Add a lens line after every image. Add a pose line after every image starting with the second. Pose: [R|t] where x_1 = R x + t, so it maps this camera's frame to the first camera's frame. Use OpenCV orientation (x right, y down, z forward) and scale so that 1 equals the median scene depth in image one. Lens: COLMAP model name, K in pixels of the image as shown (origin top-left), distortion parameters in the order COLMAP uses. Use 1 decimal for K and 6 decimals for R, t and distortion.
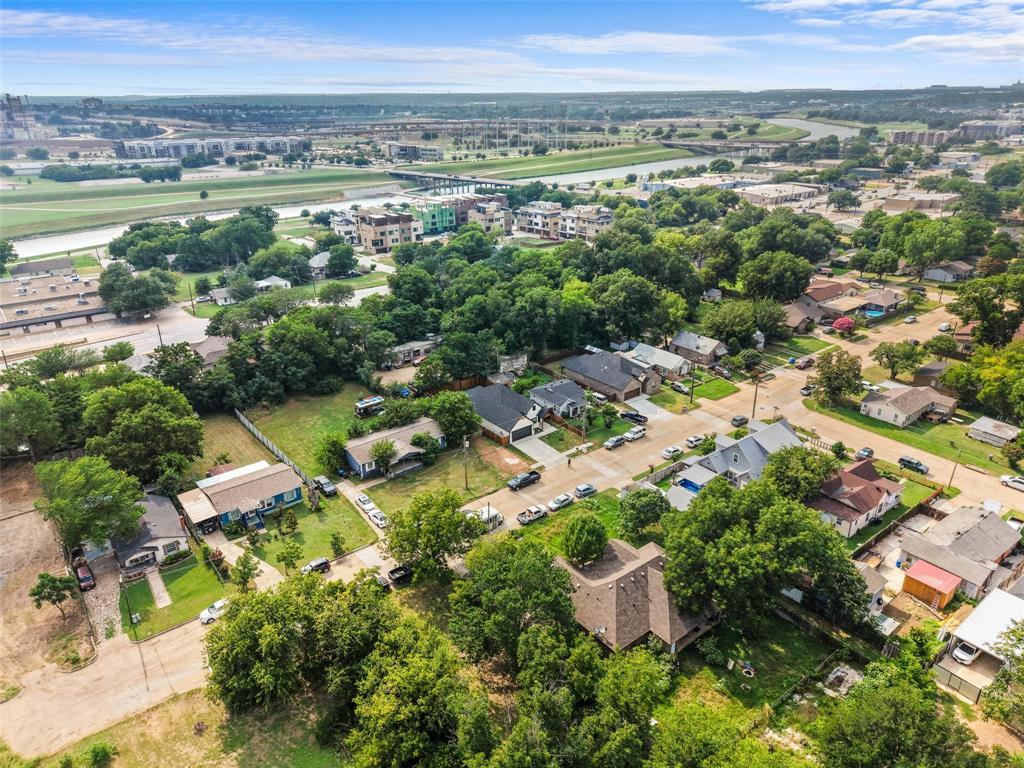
lens RADIAL K [[685.2, 0, 512.0], [0, 685.2, 384.0], [0, 0, 1]] dist [0.029588, -0.000374]
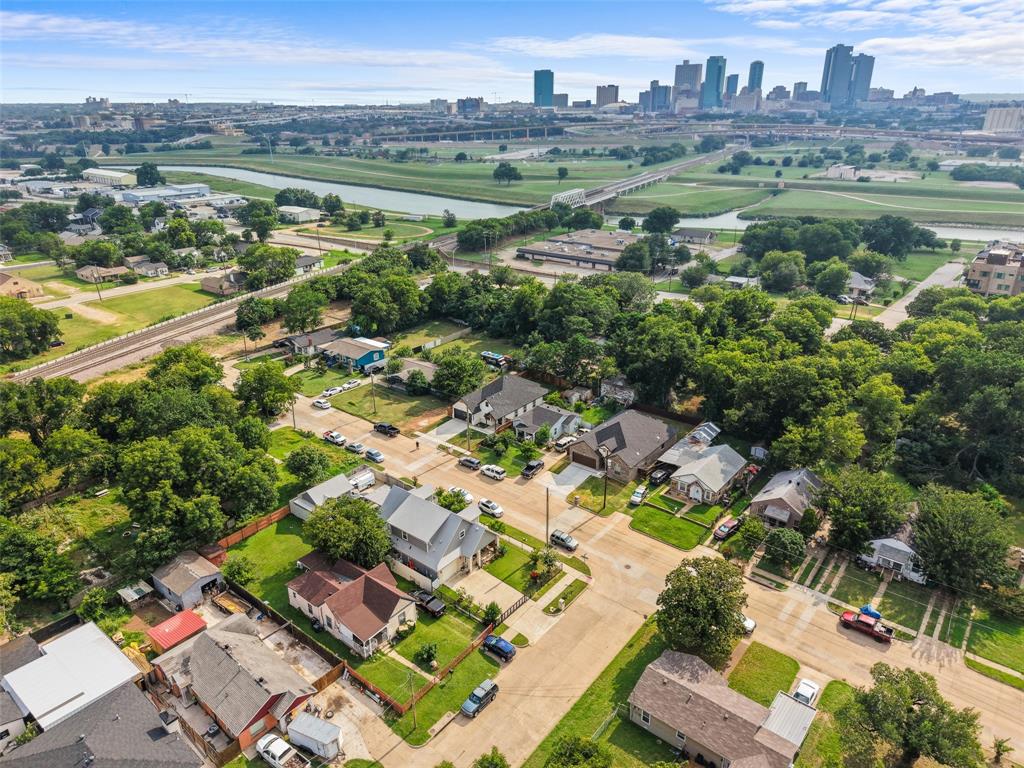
lens RADIAL K [[703.4, 0, 512.0], [0, 703.4, 384.0], [0, 0, 1]] dist [0.090650, 0.000044]
pose [[0.210251, 0.365279, -0.906844, 0.963012], [-0.377274, 0.886043, 0.269430, -0.282190], [0.901919, 0.285481, 0.324101, 0.677569]]
